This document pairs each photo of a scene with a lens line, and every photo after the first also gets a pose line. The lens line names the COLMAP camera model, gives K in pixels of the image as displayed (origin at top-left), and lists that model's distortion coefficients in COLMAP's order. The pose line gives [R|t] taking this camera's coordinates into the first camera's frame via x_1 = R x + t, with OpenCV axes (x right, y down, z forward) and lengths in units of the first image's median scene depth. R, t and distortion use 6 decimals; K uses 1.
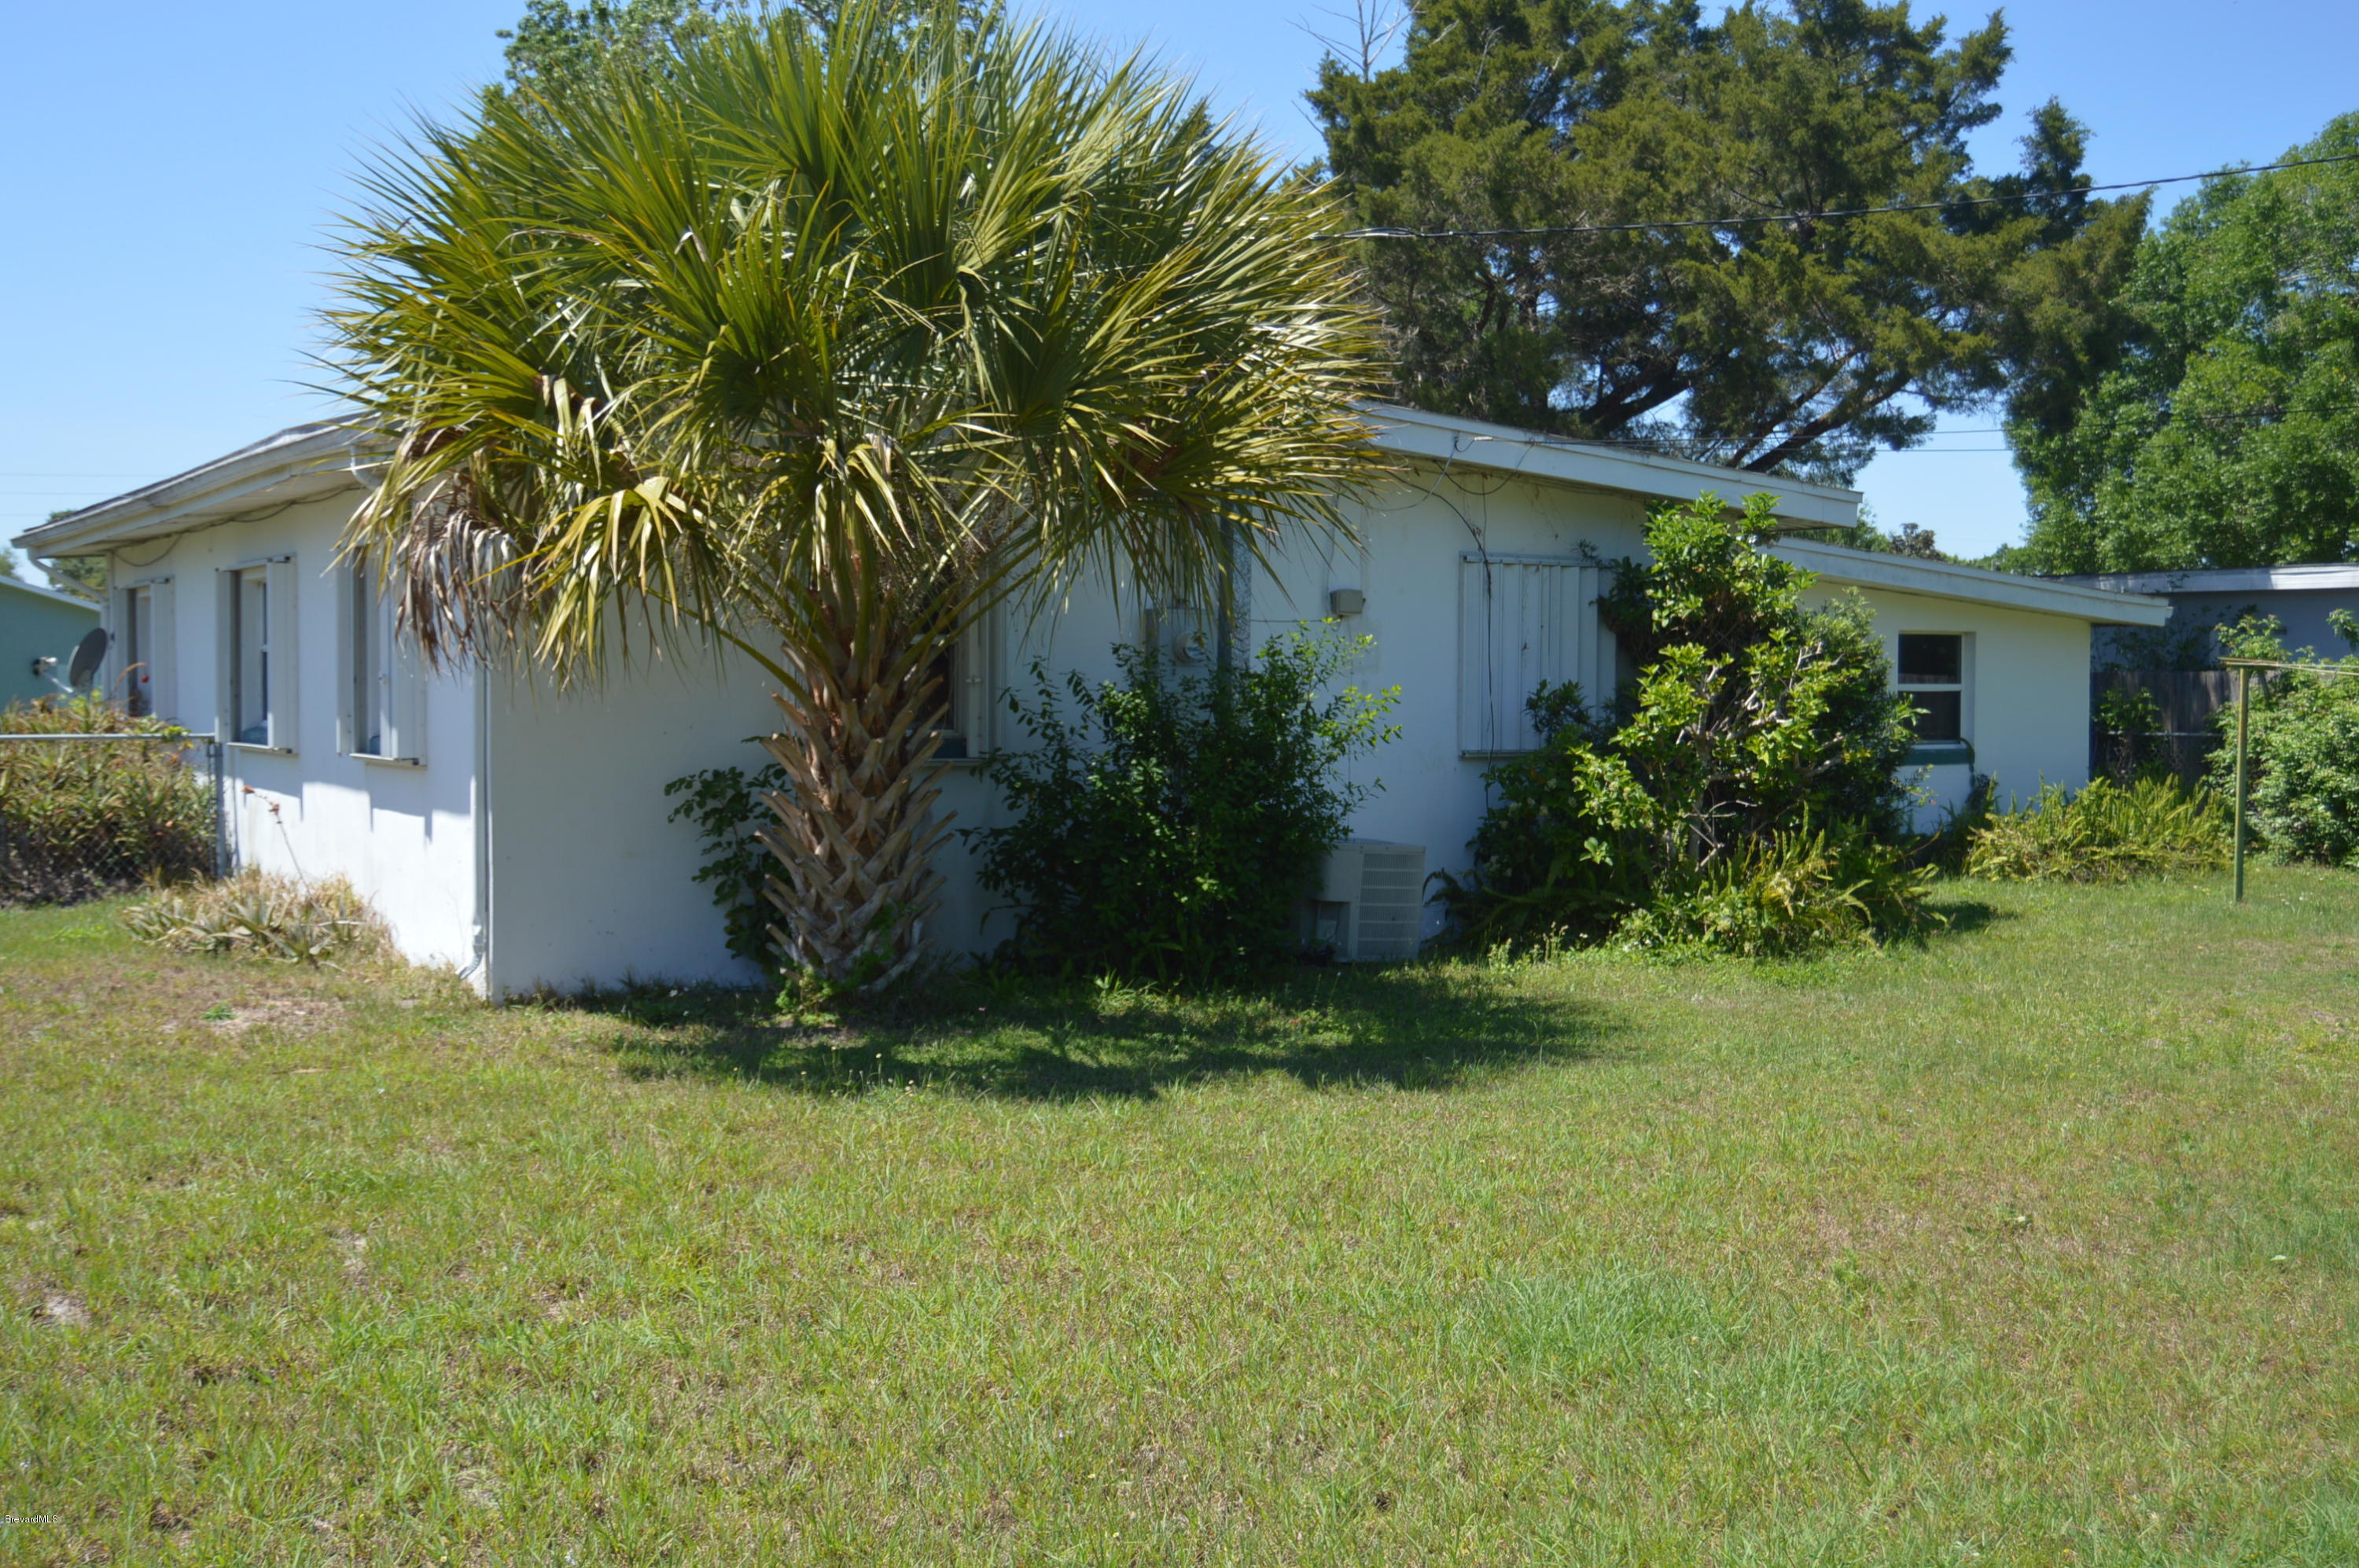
lens RADIAL K [[2466.5, 0, 1179.7], [0, 2466.5, 776.2], [0, 0, 1]] dist [-0.079441, 0.000000]
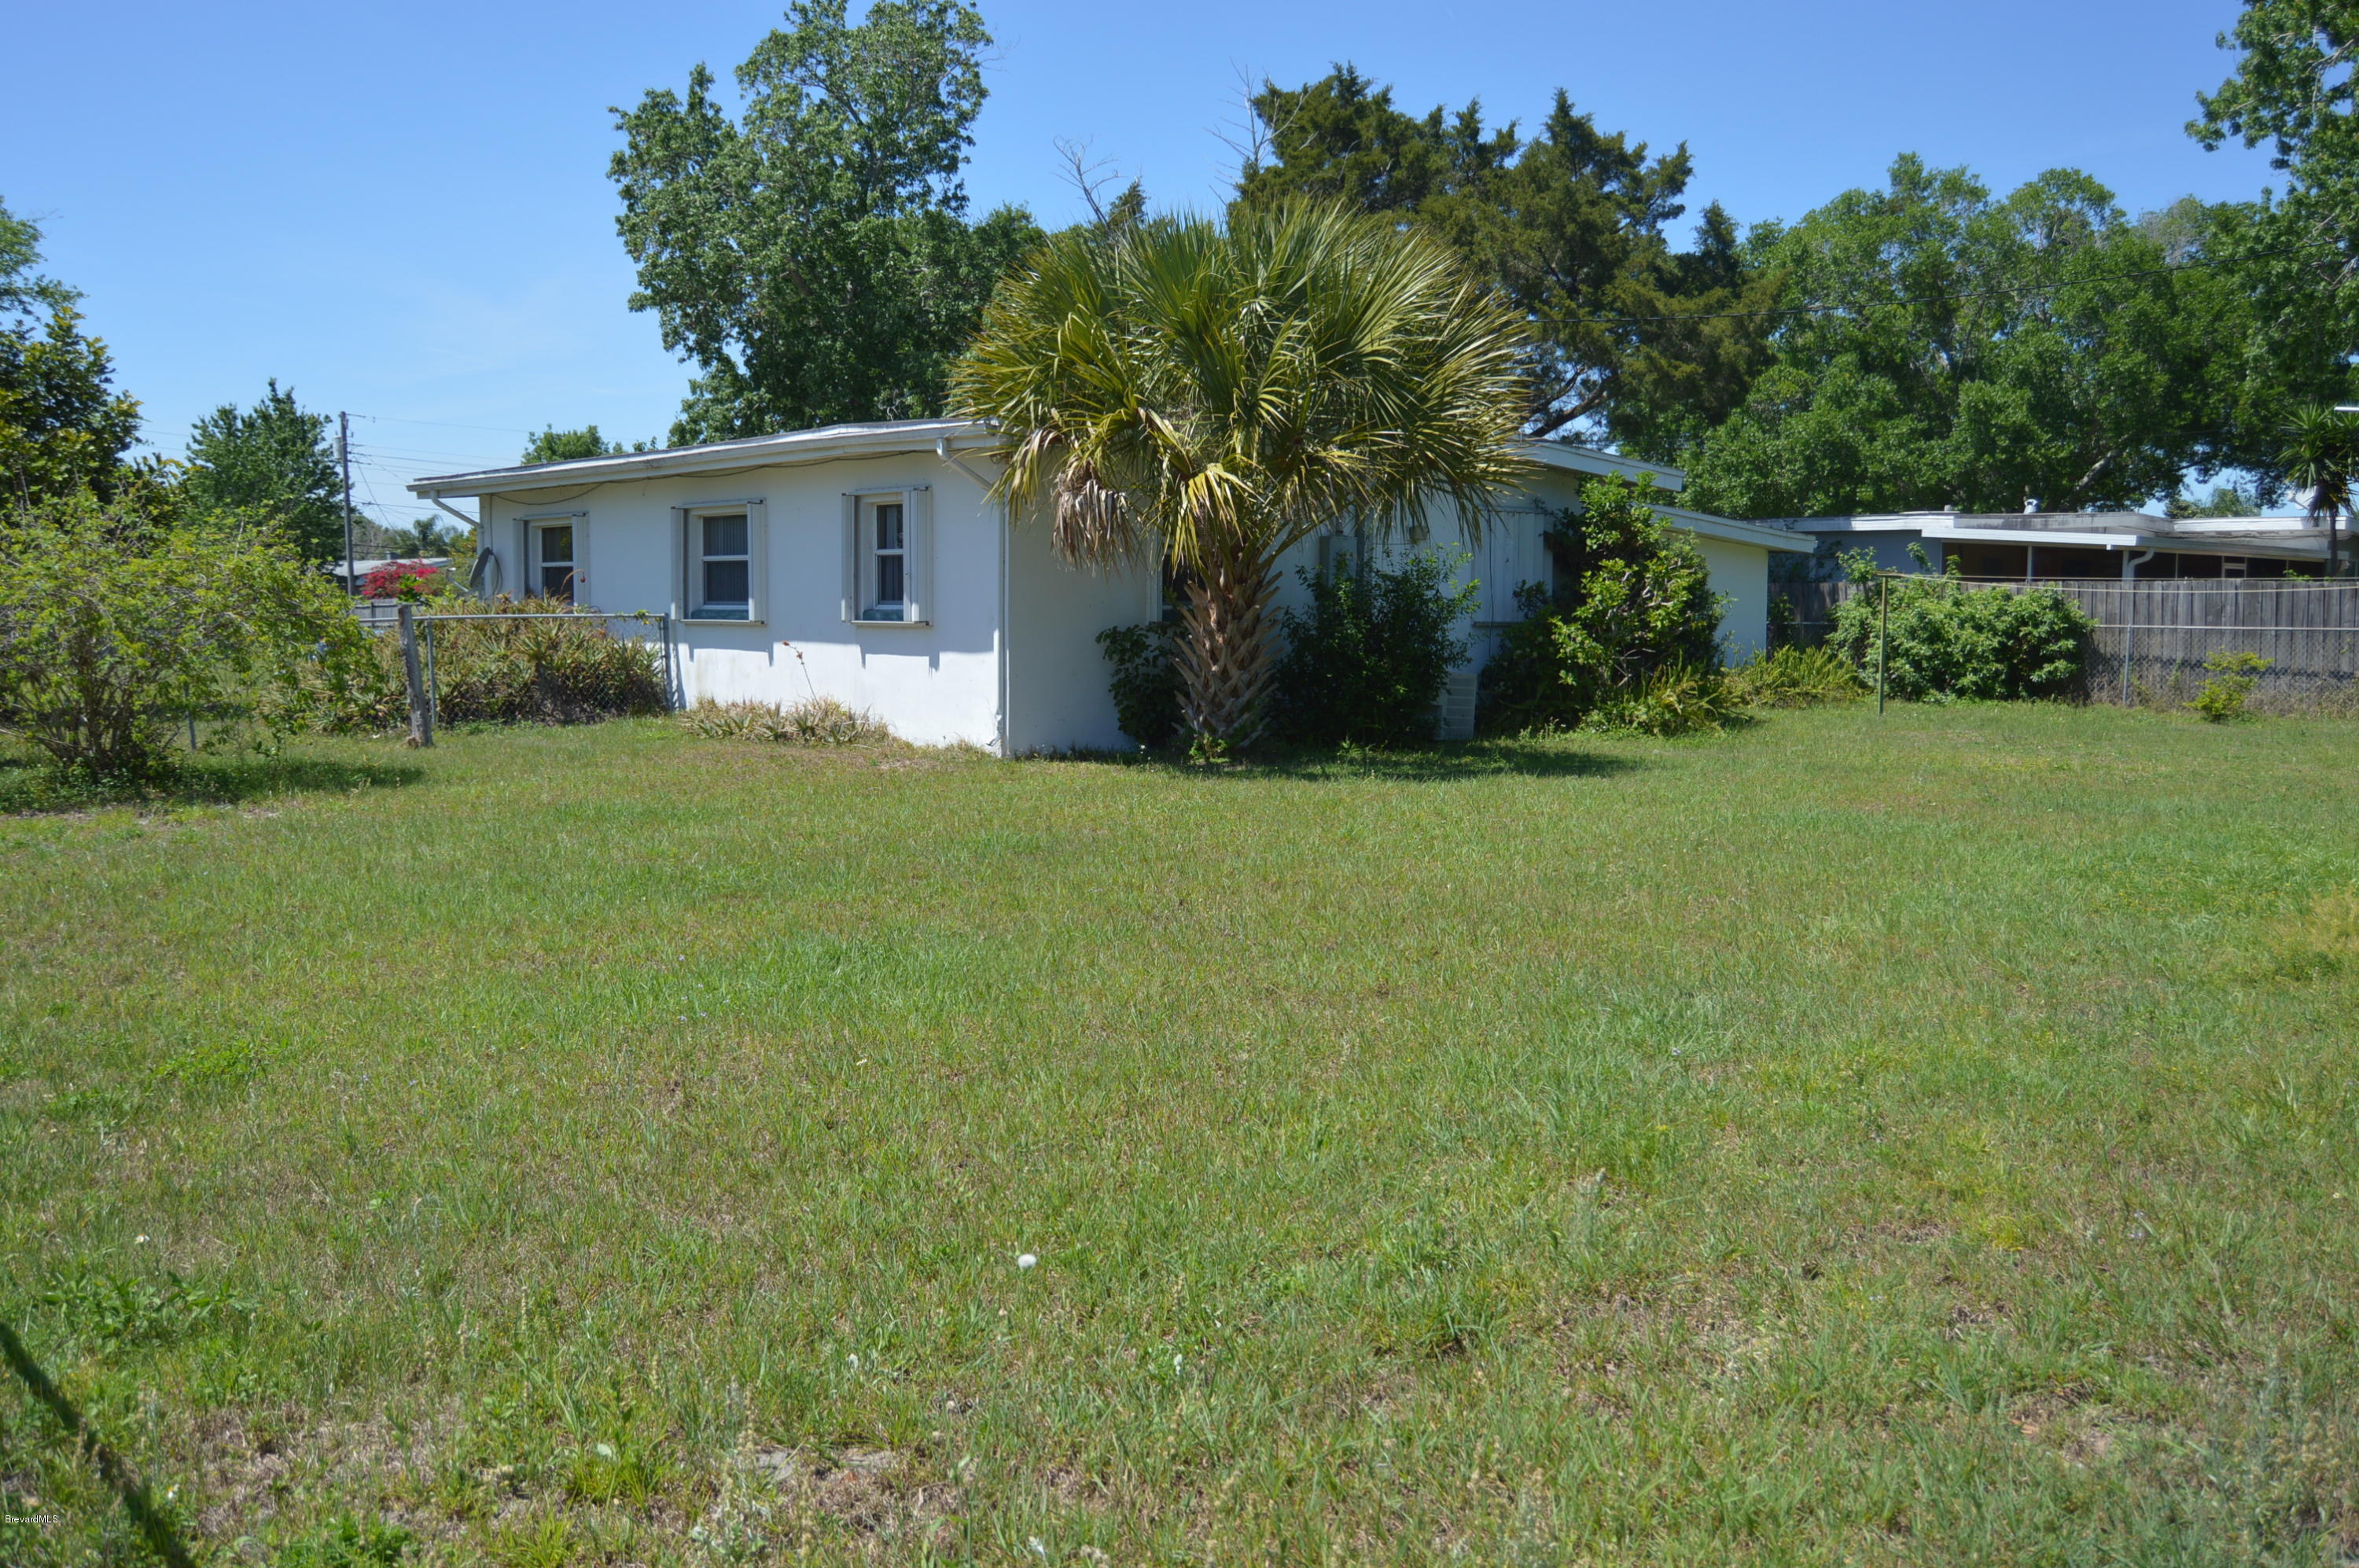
lens RADIAL K [[2052.6, 0, 1179.8], [0, 2052.6, 787.5], [0, 0, 1]] dist [-0.091734, -0.009408]
pose [[0.987130, -0.013540, 0.159348, -0.218858], [0.005352, 0.998648, 0.051698, 0.020797], [-0.159832, -0.050180, 0.985868, -0.254596]]
